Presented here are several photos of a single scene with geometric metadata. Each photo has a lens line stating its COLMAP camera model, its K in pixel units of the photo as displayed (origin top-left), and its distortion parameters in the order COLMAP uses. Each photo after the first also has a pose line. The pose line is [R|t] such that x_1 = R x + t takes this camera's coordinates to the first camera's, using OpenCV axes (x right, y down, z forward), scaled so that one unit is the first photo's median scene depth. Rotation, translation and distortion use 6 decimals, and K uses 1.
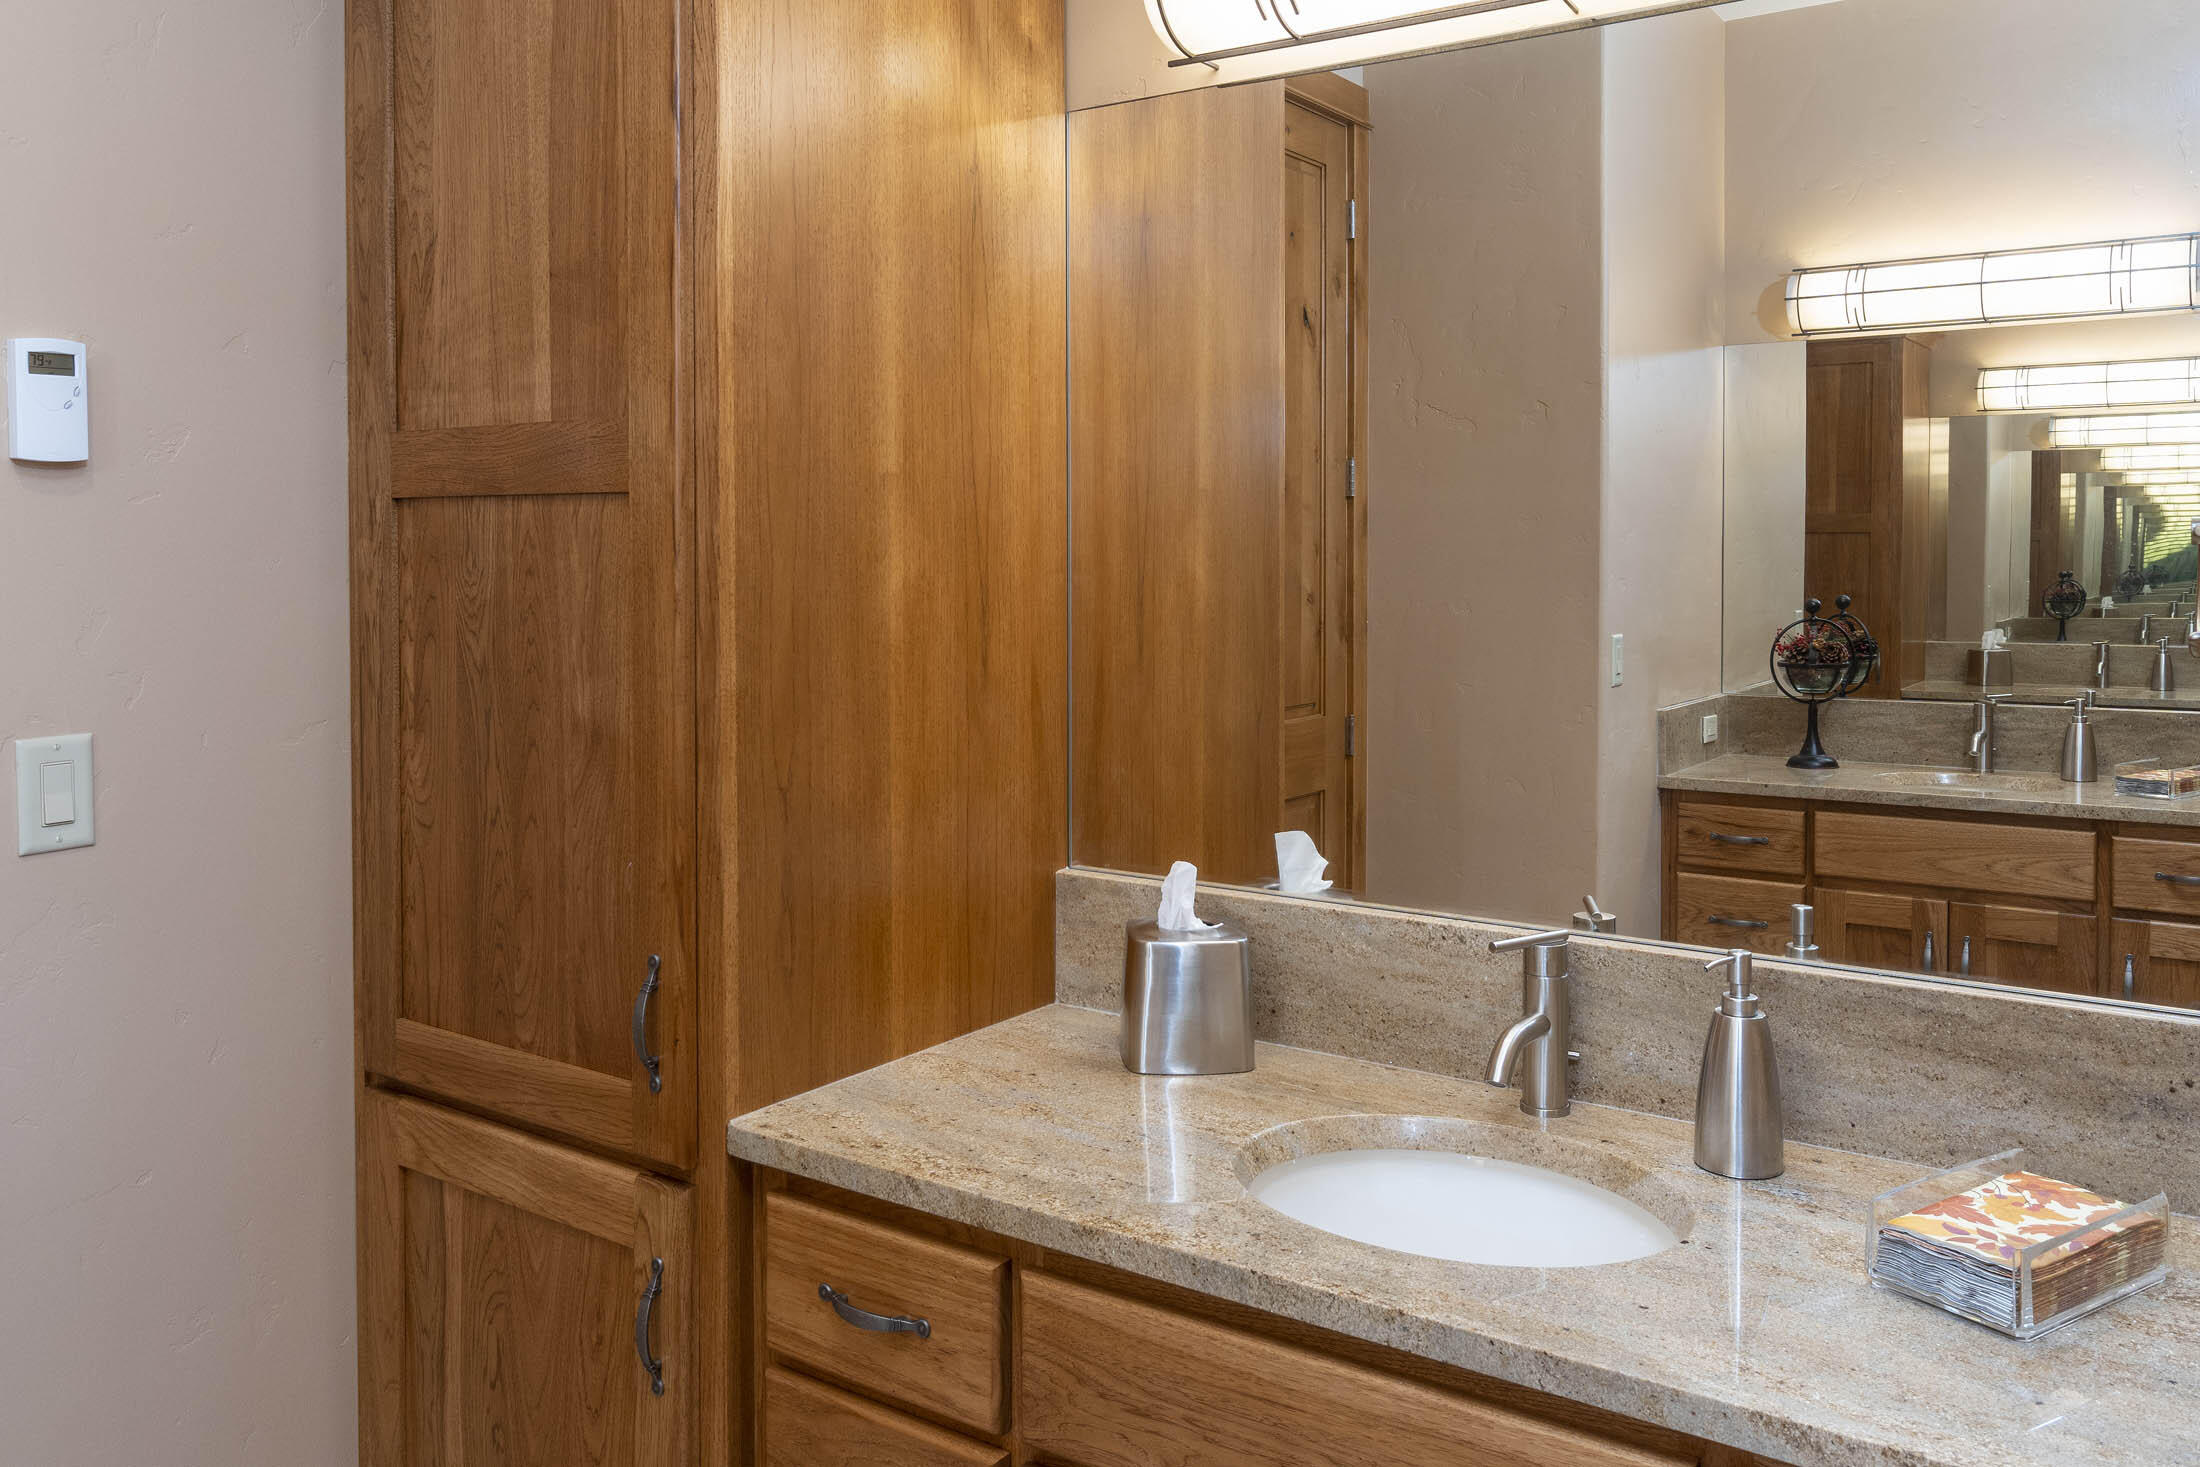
lens RADIAL K [[1737.9, 0, 1131.1], [0, 1737.9, 589.4], [0, 0, 1]] dist [-0.000258, 0.001020]
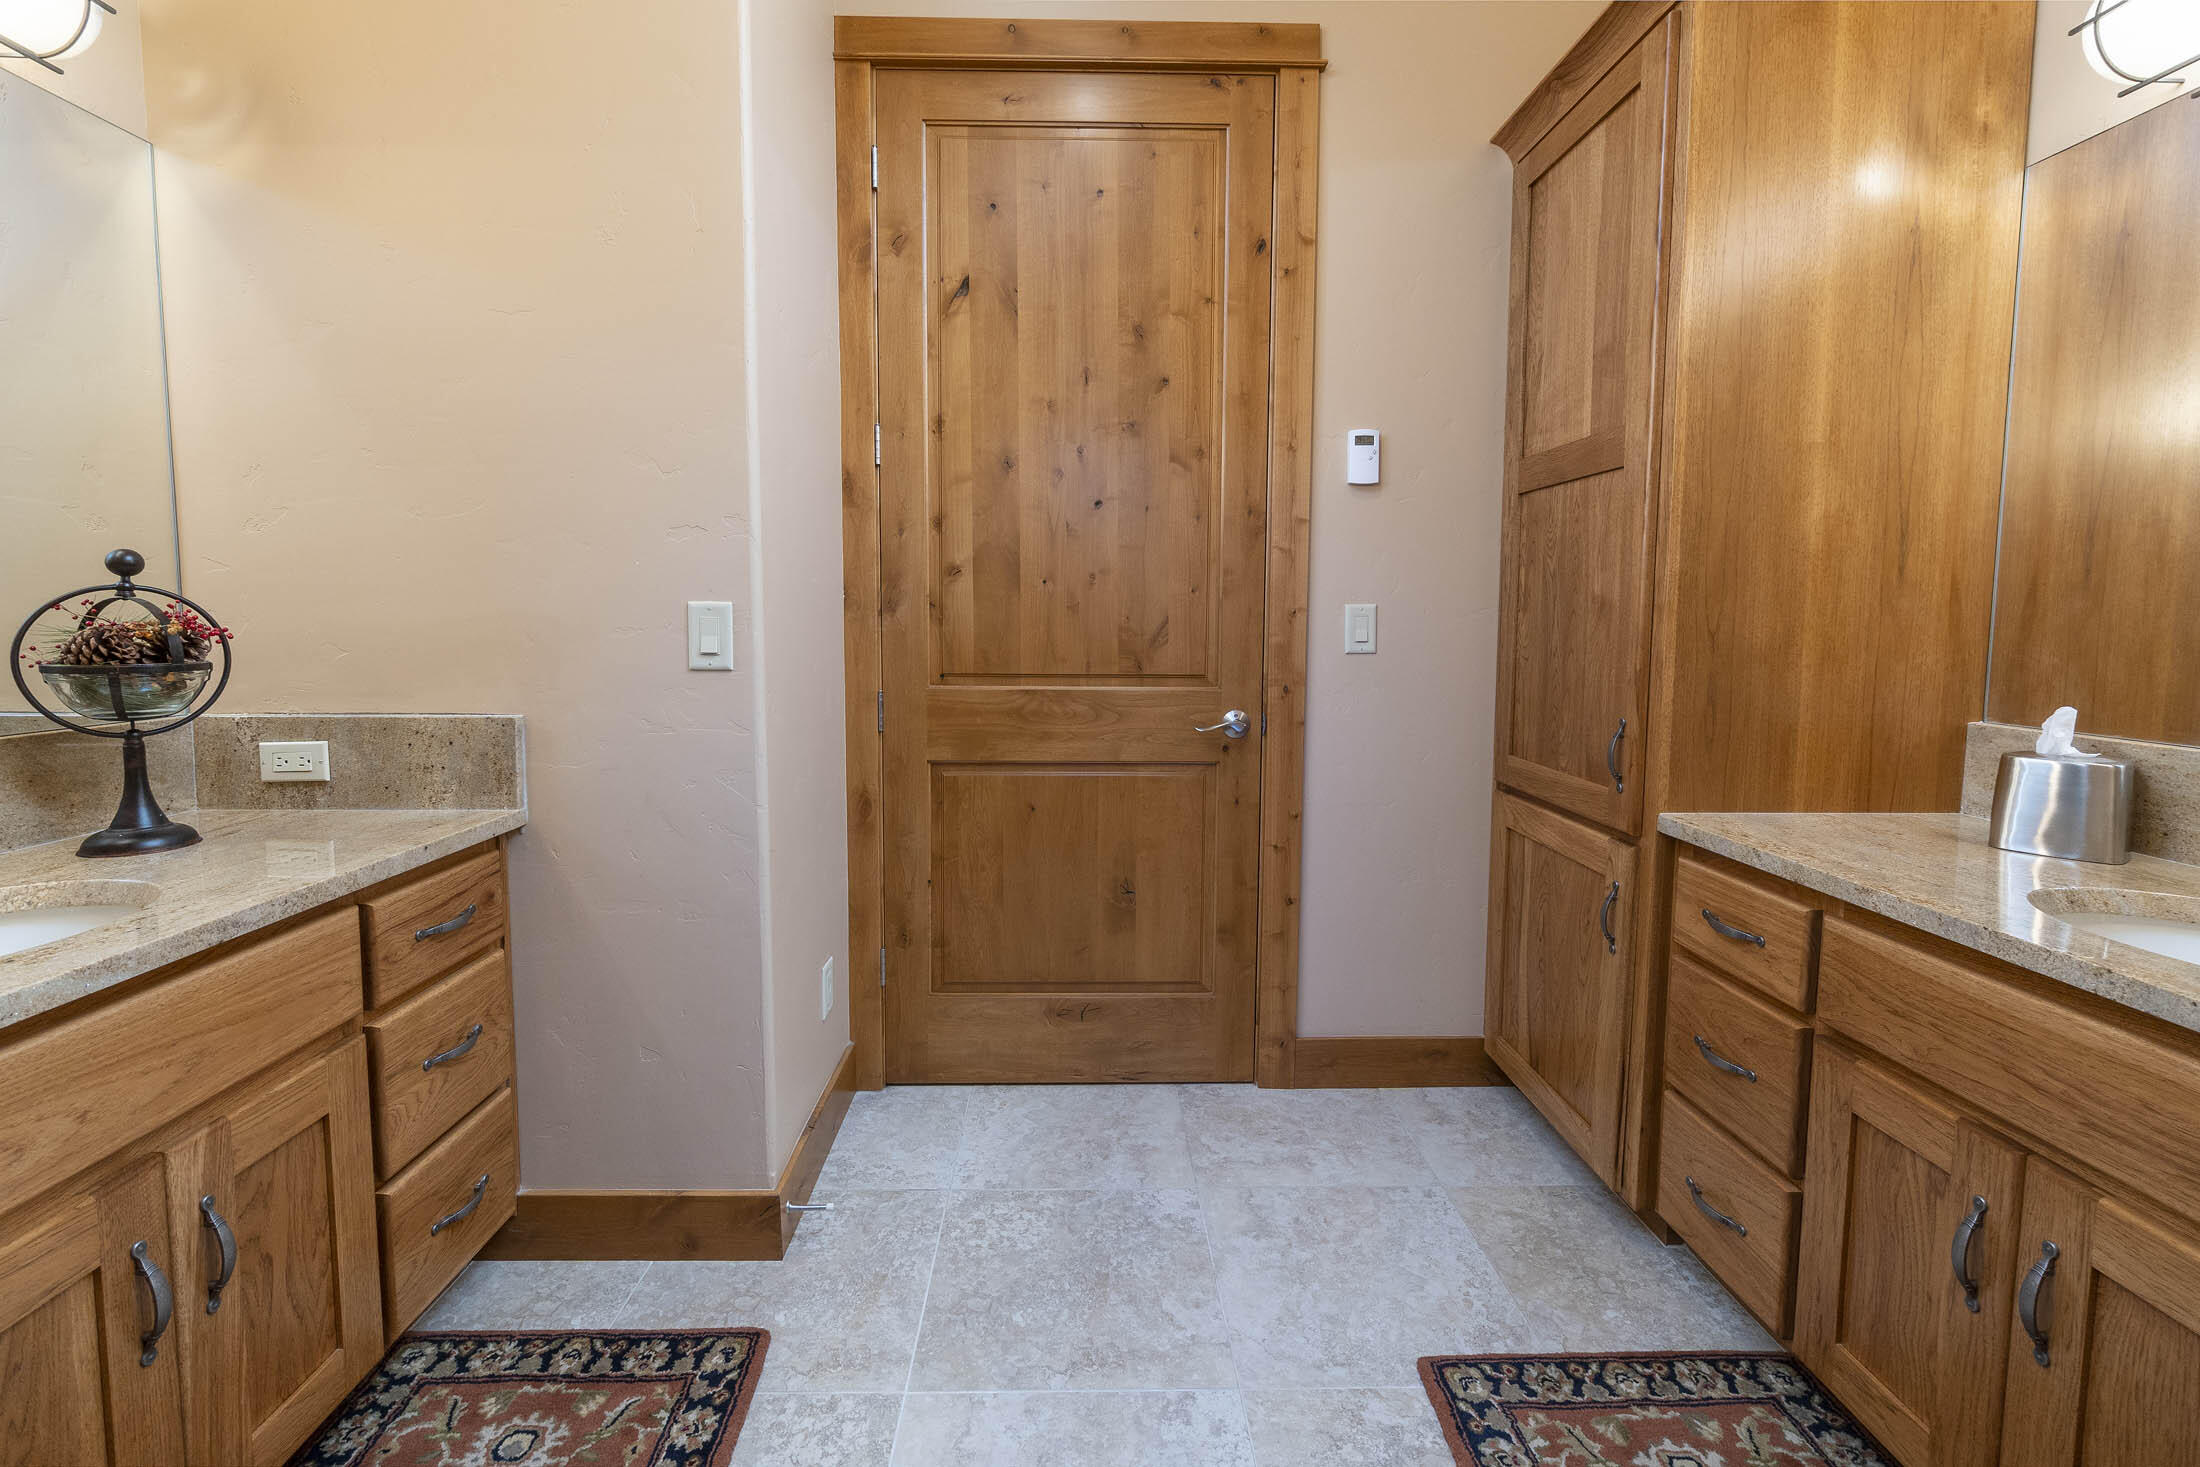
lens RADIAL K [[981.8, 0, 1112.1], [0, 981.8, 715.3], [0, 0, 1]] dist [-0.007344, 0.002374]
pose [[0.592860, 0.060798, -0.803007, 0.217124], [-0.013447, 0.997754, 0.065615, 0.134766], [0.805193, -0.028102, 0.592346, -0.042067]]
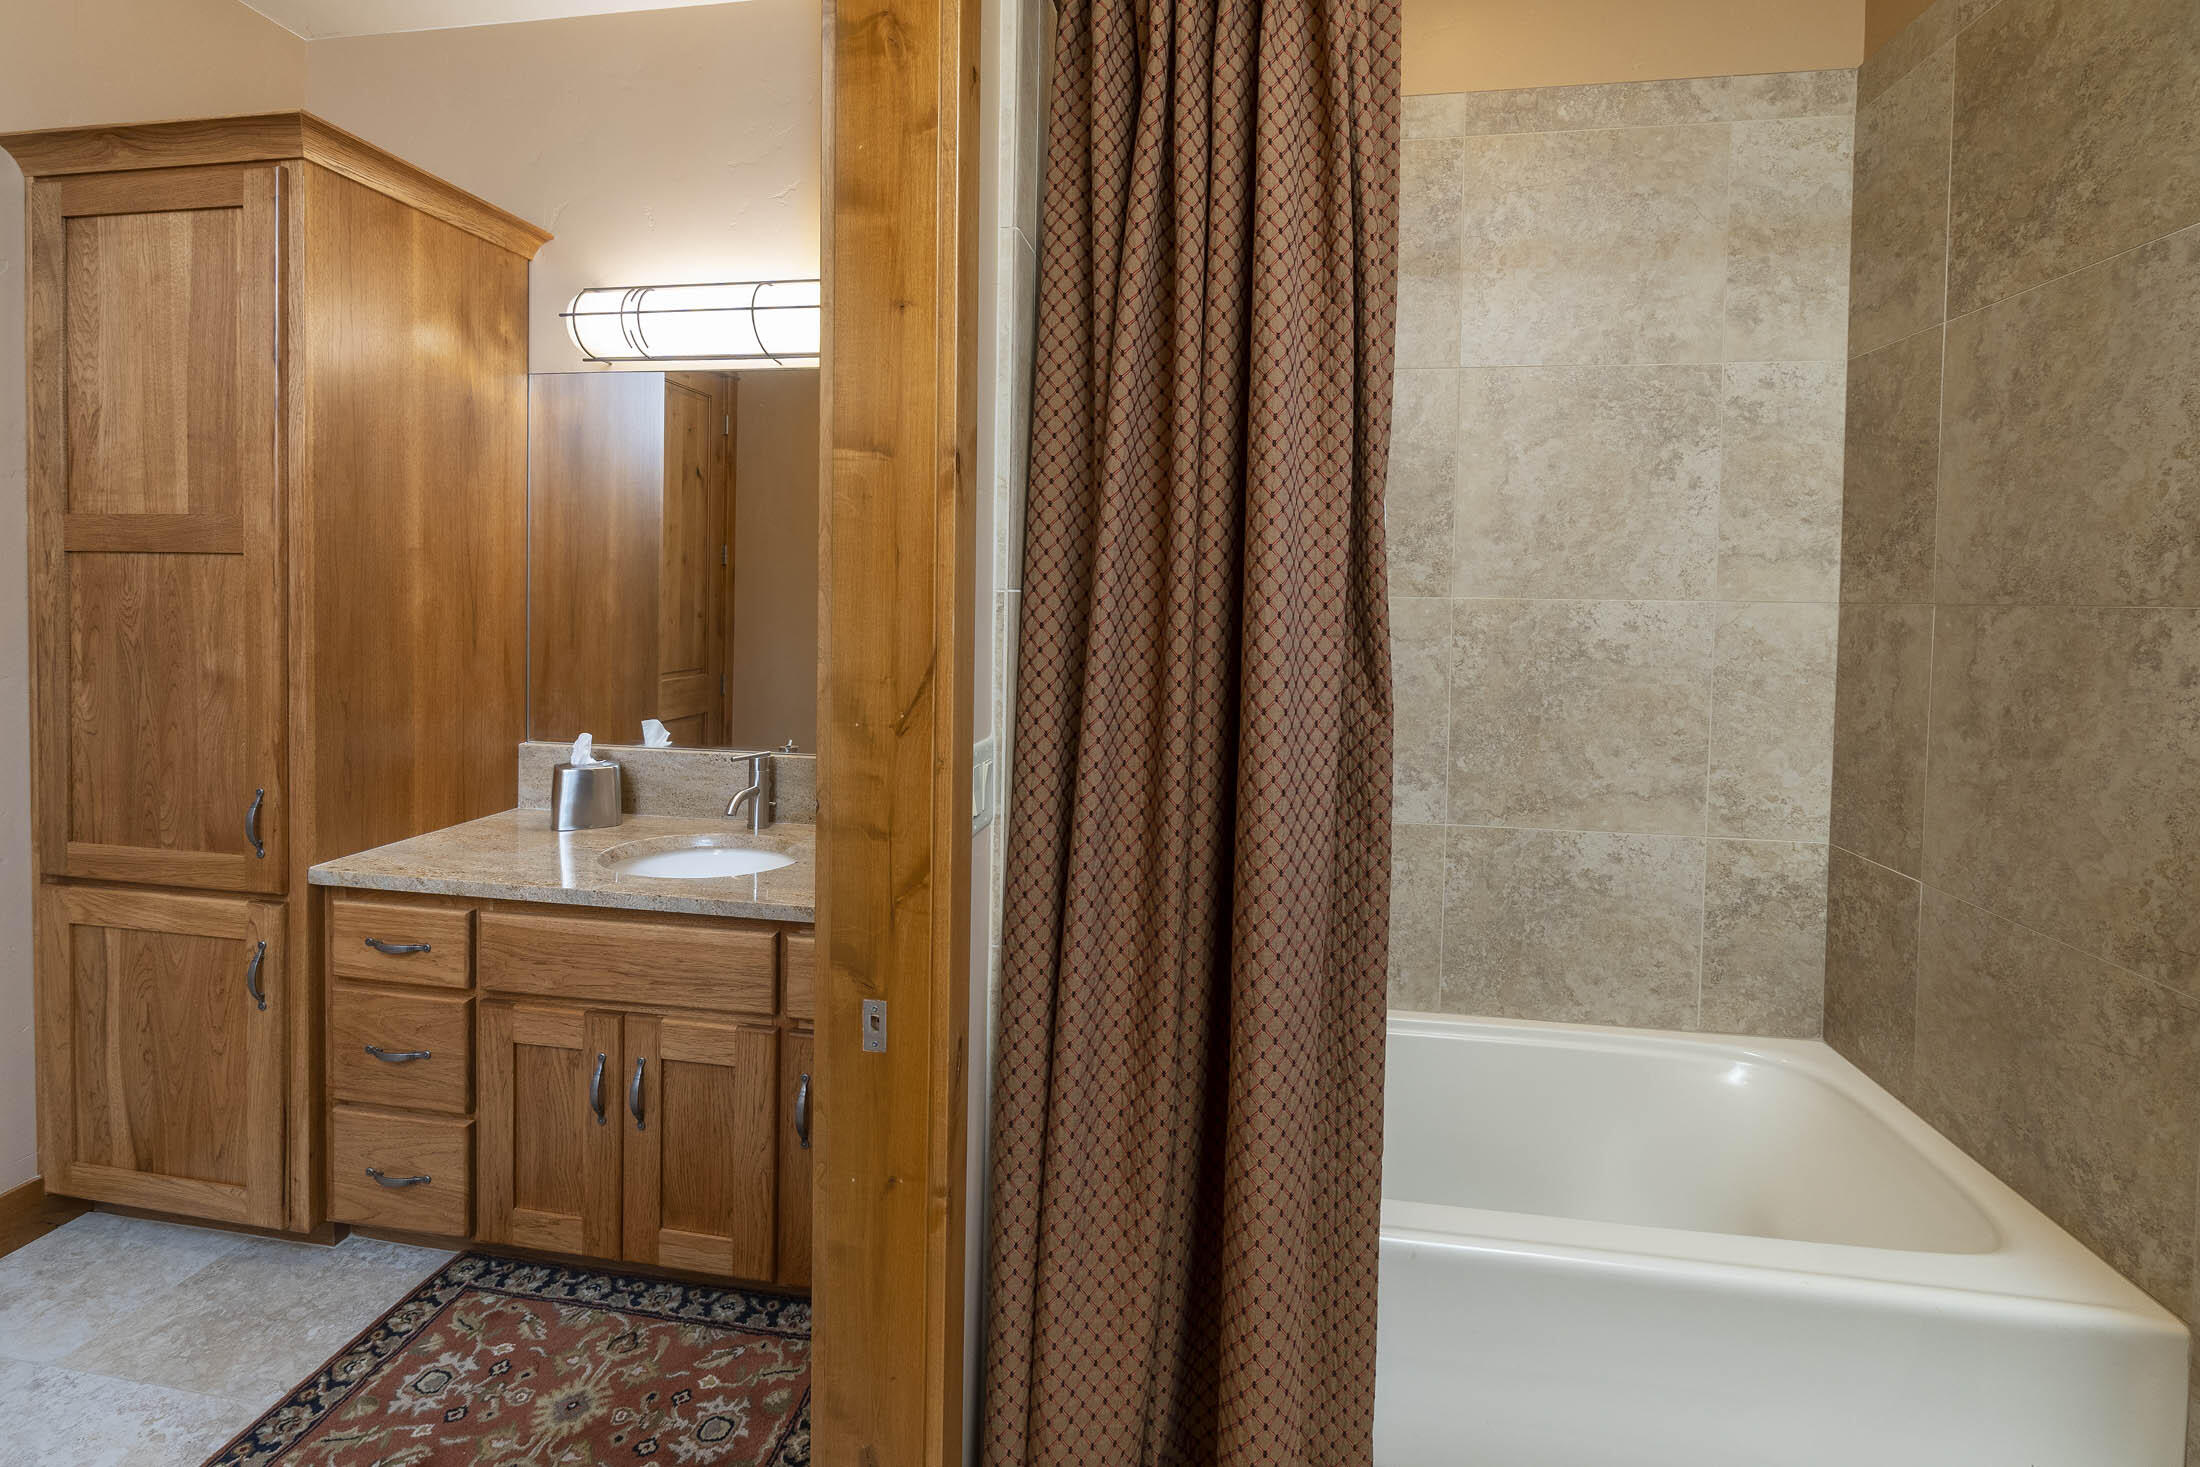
lens RADIAL K [[917.4, 0, 1140.9], [0, 917.4, 618.4], [0, 0, 1]] dist [-0.007290, 0.001174]
pose [[0.874981, 0.004753, 0.484133, 0.090754], [-0.006642, 0.999976, 0.002188, 0.007591], [-0.484111, -0.005131, 0.874992, -0.358185]]
